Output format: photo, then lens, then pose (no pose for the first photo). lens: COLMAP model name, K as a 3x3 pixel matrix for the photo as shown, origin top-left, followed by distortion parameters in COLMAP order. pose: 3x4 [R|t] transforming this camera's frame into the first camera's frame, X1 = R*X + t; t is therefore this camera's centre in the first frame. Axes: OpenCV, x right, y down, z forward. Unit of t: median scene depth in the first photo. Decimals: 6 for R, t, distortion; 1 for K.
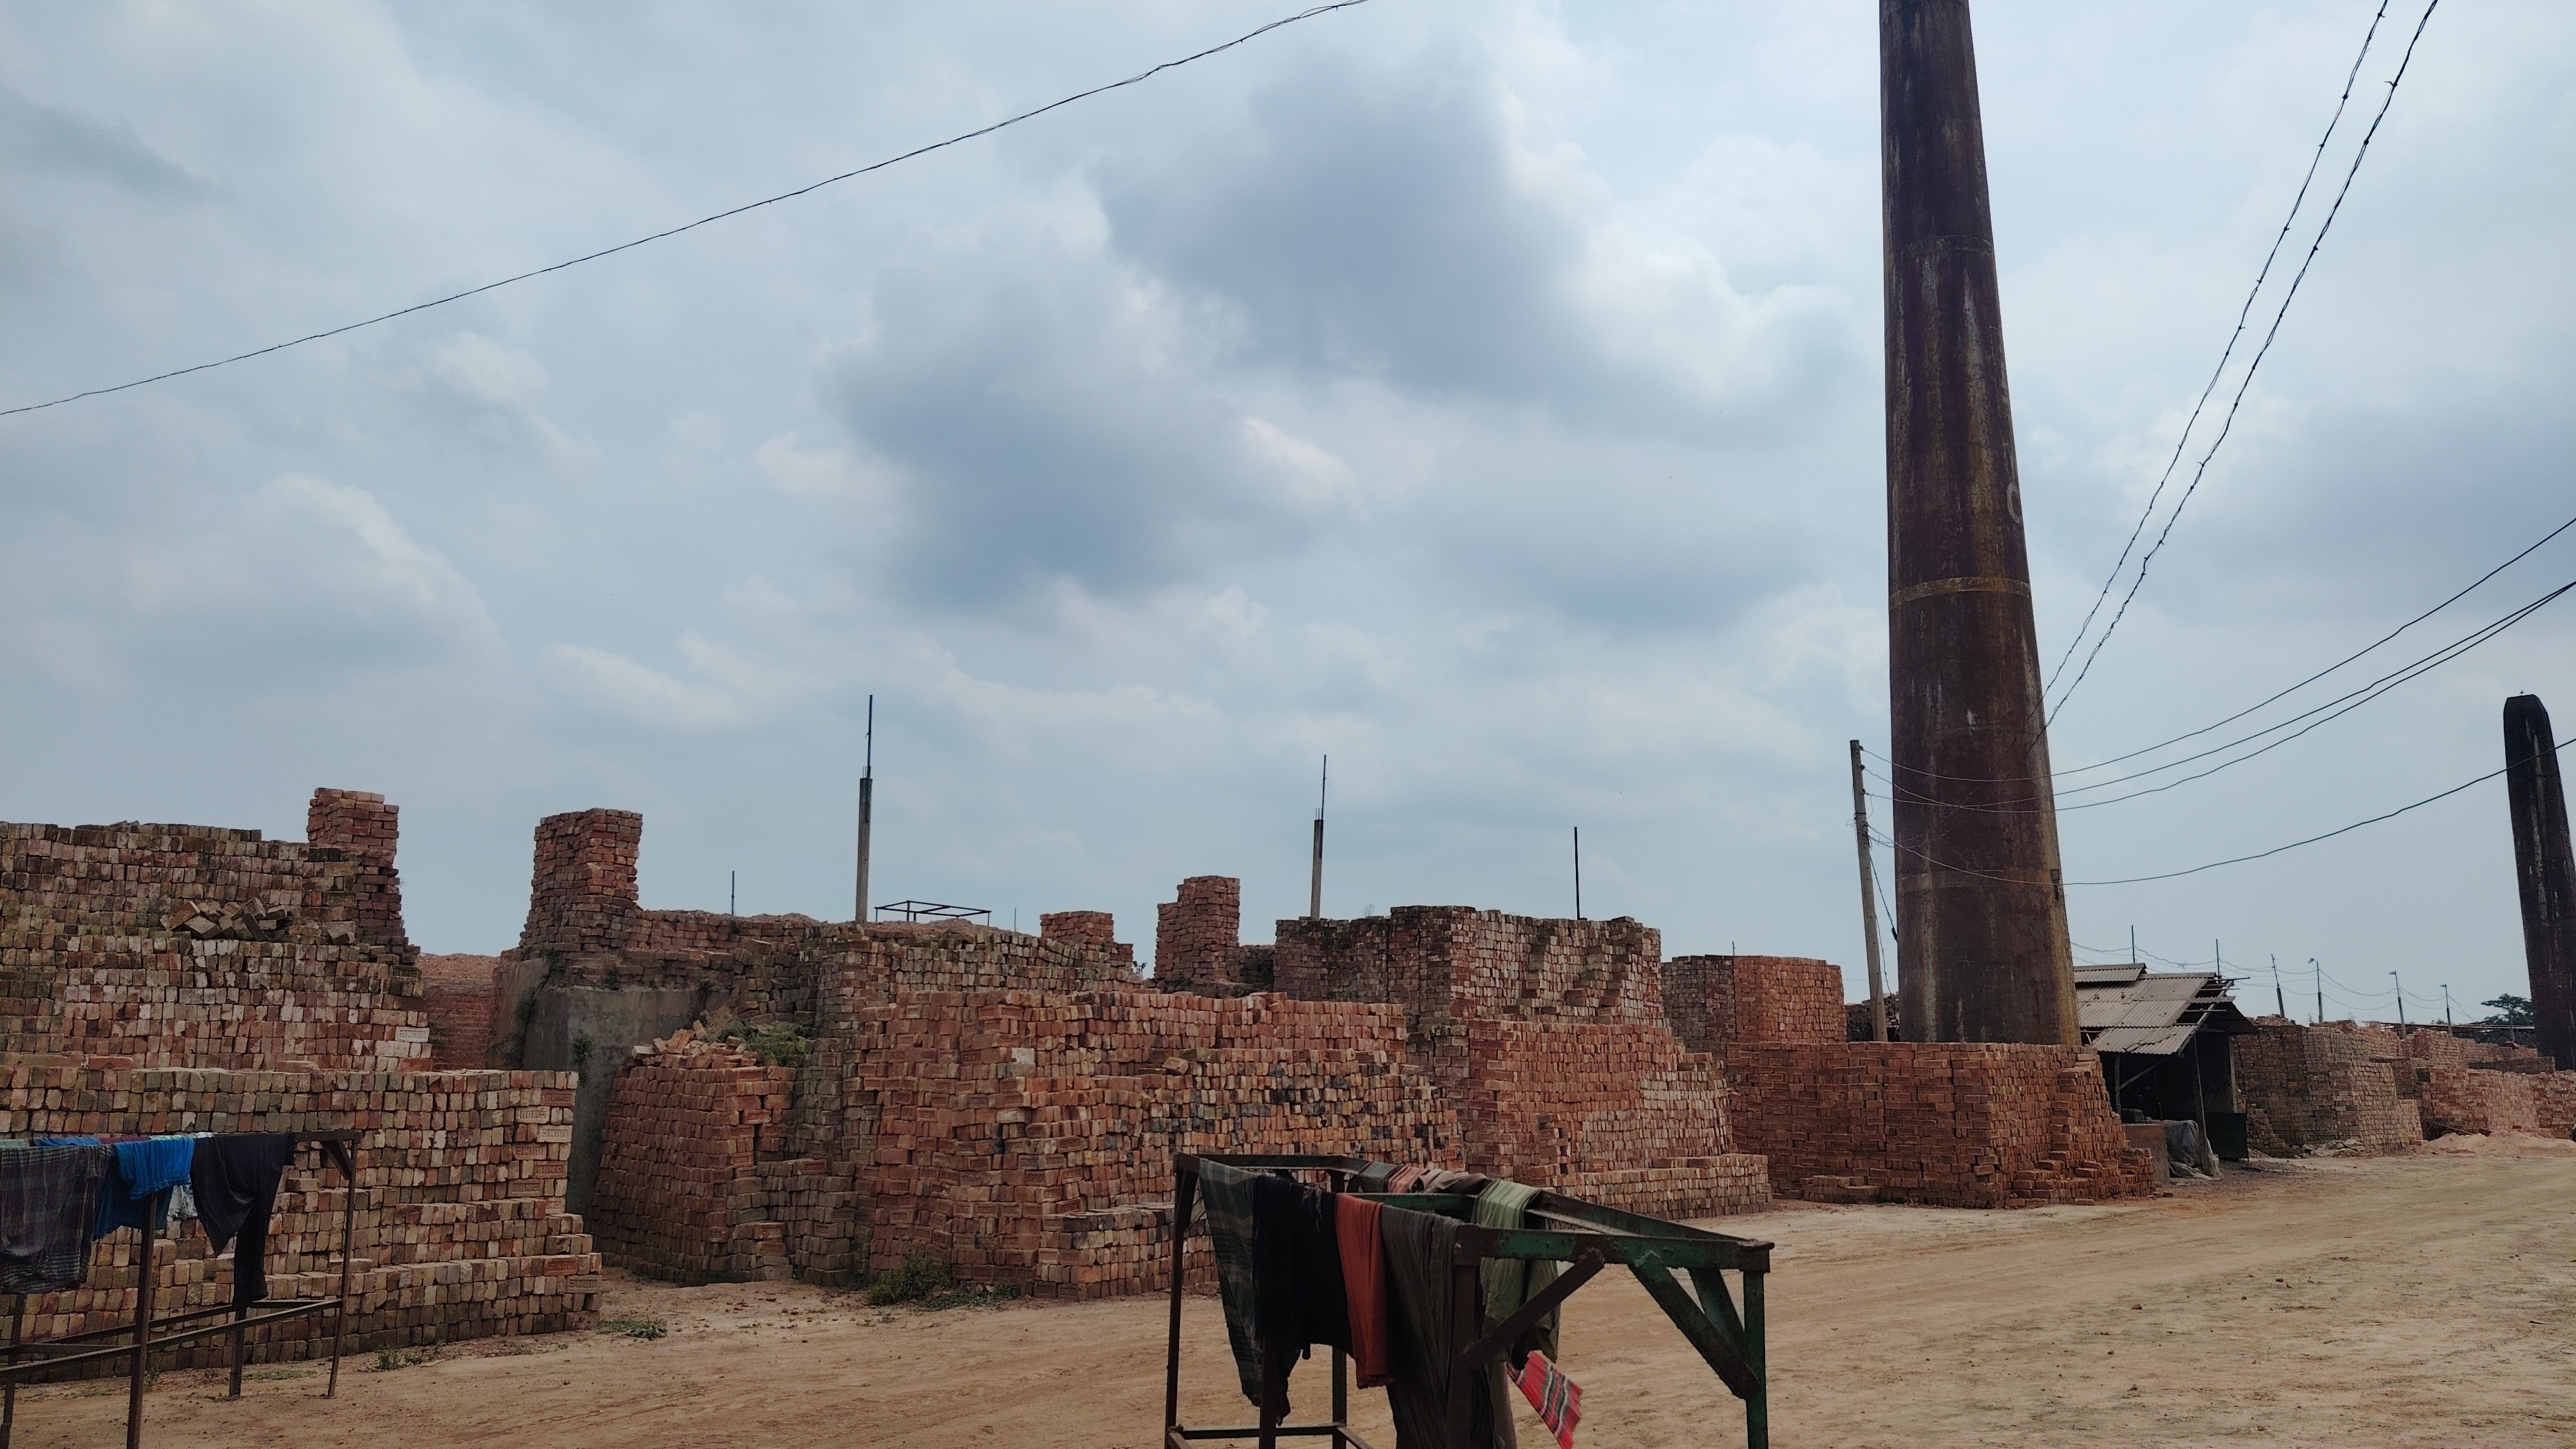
lens RADIAL K [[1785.6, 0, 1306.1], [0, 1785.6, 735.5], [0, 0, 1]] dist [0.032069, -0.043841]
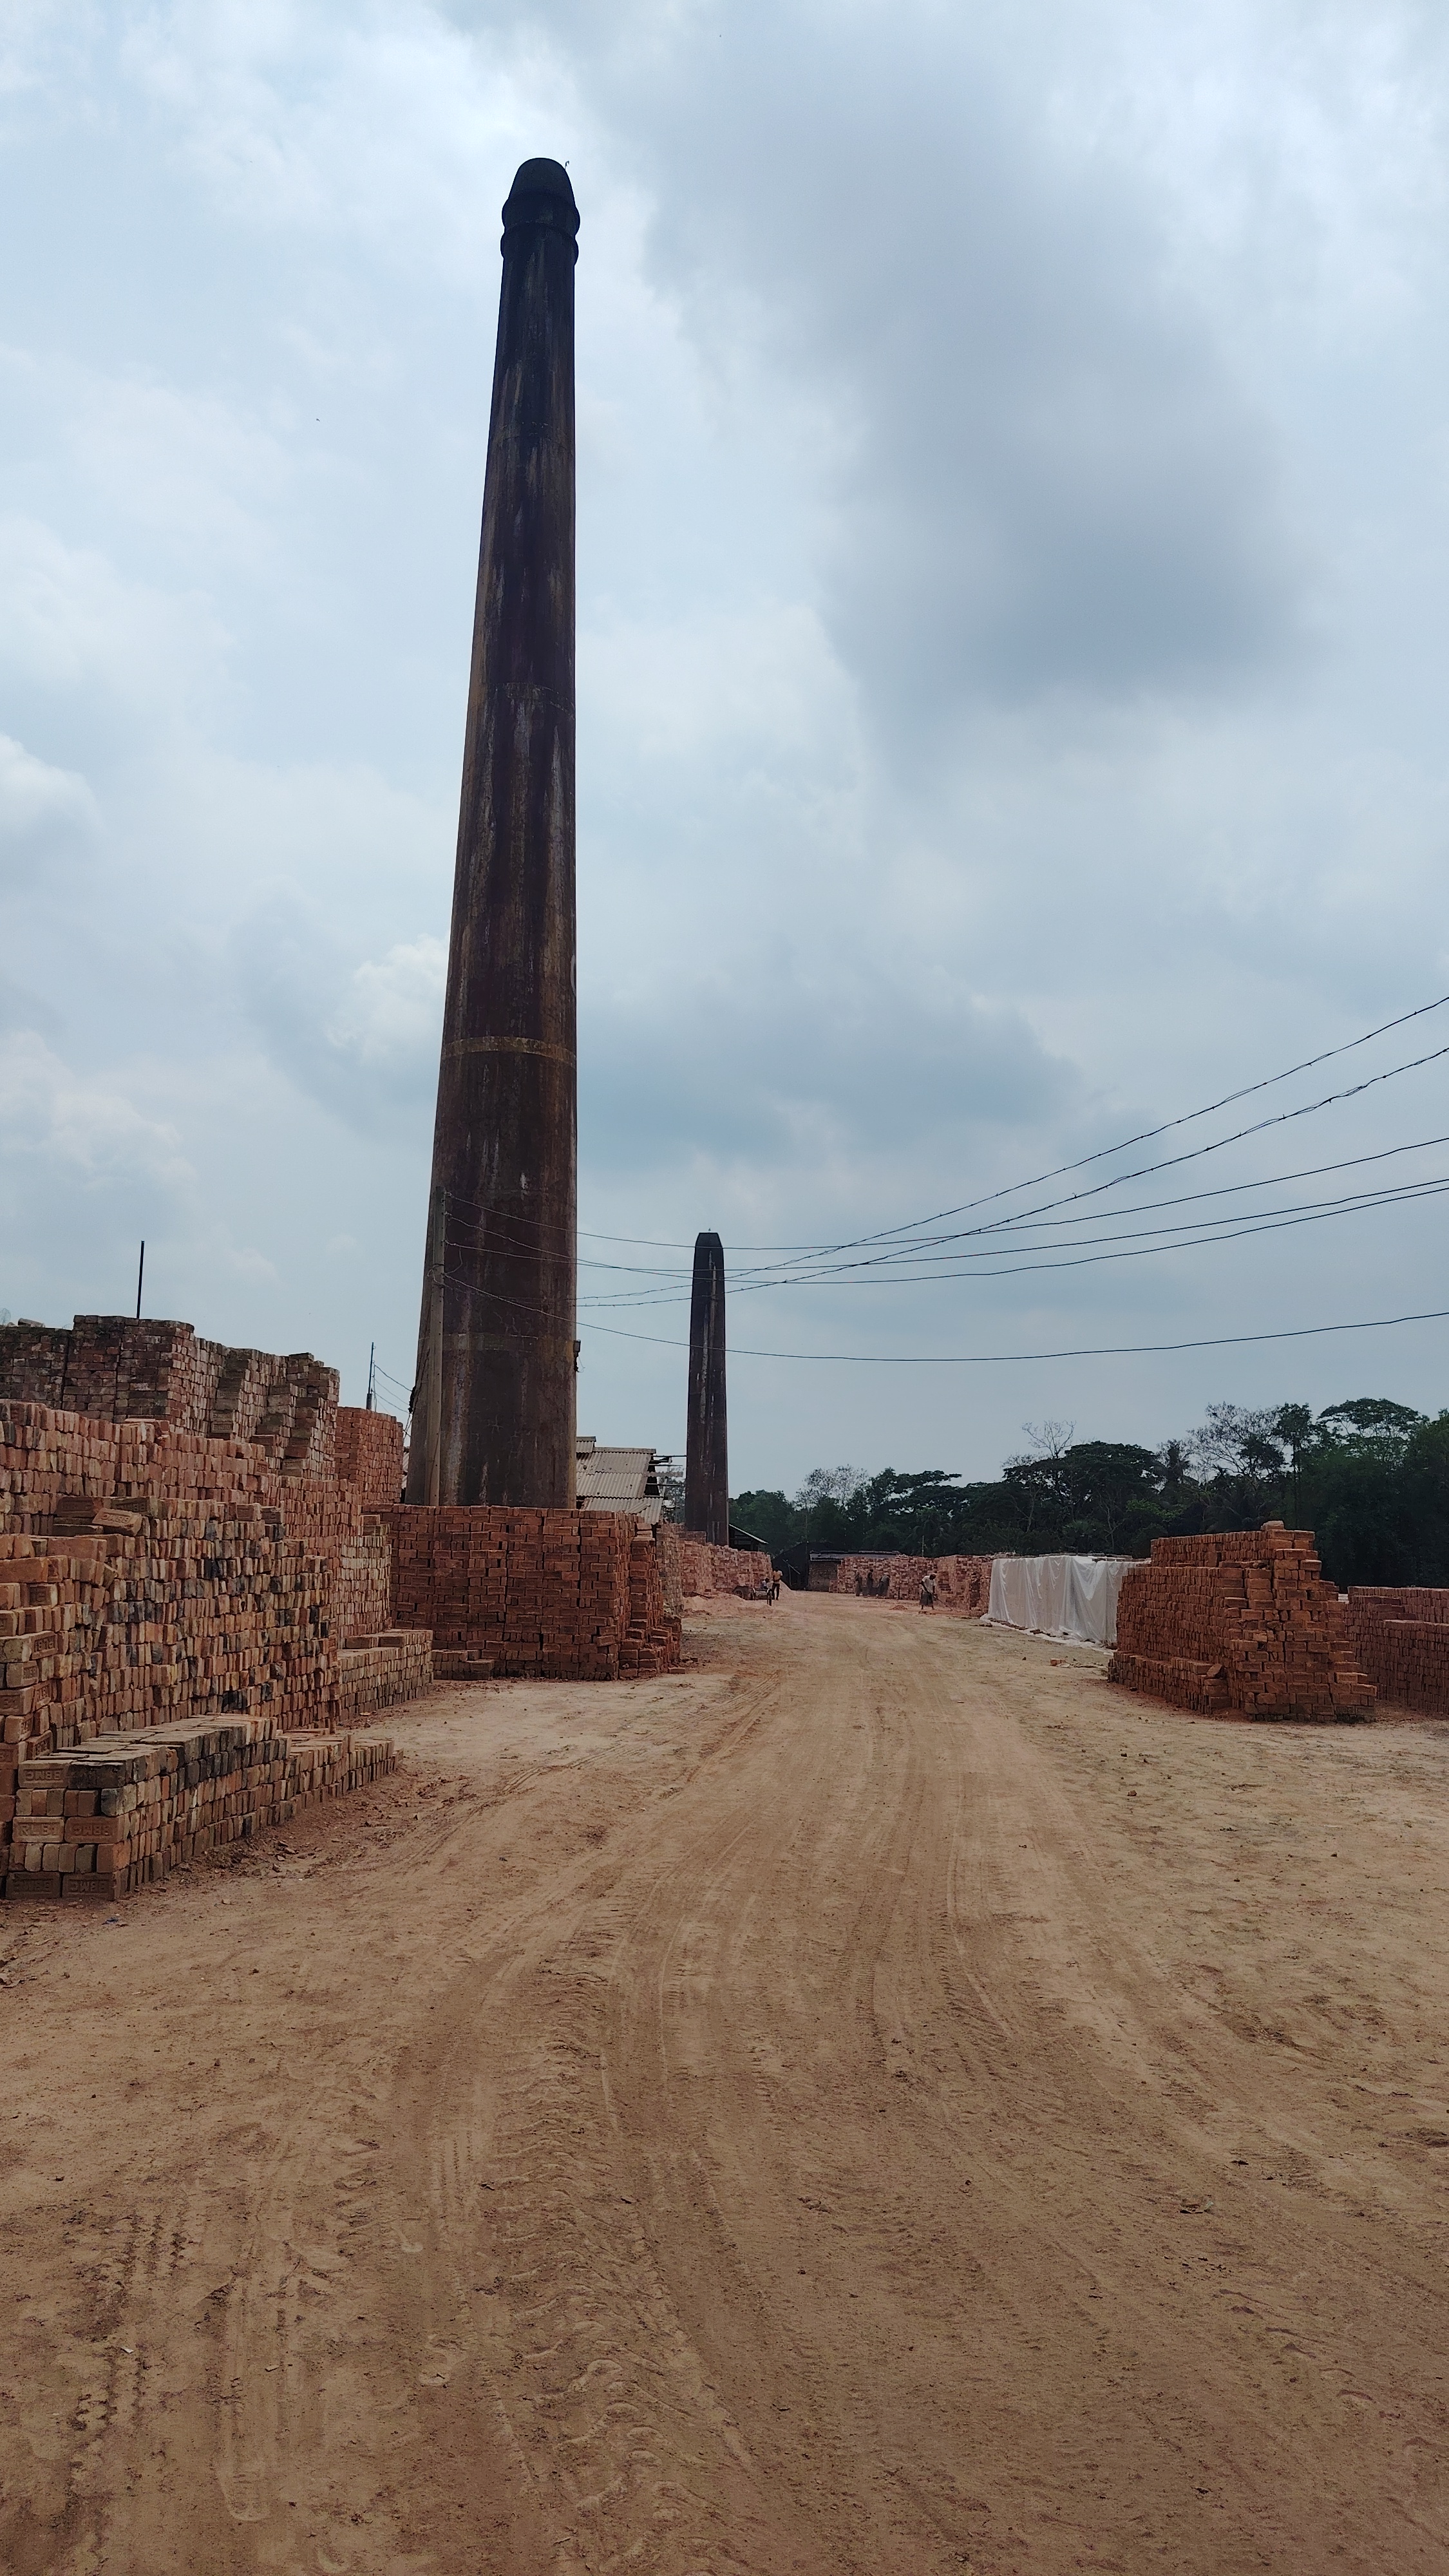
lens RADIAL K [[1785.6, 0, 706.1], [0, 1785.6, 1295.4], [0, 0, 1]] dist [0.032069, -0.043841]
pose [[0.786966, 0.104761, 0.608037, -0.196766], [-0.139149, 0.990226, 0.009488, 0.040480], [-0.601100, -0.092075, 0.793852, 0.218686]]
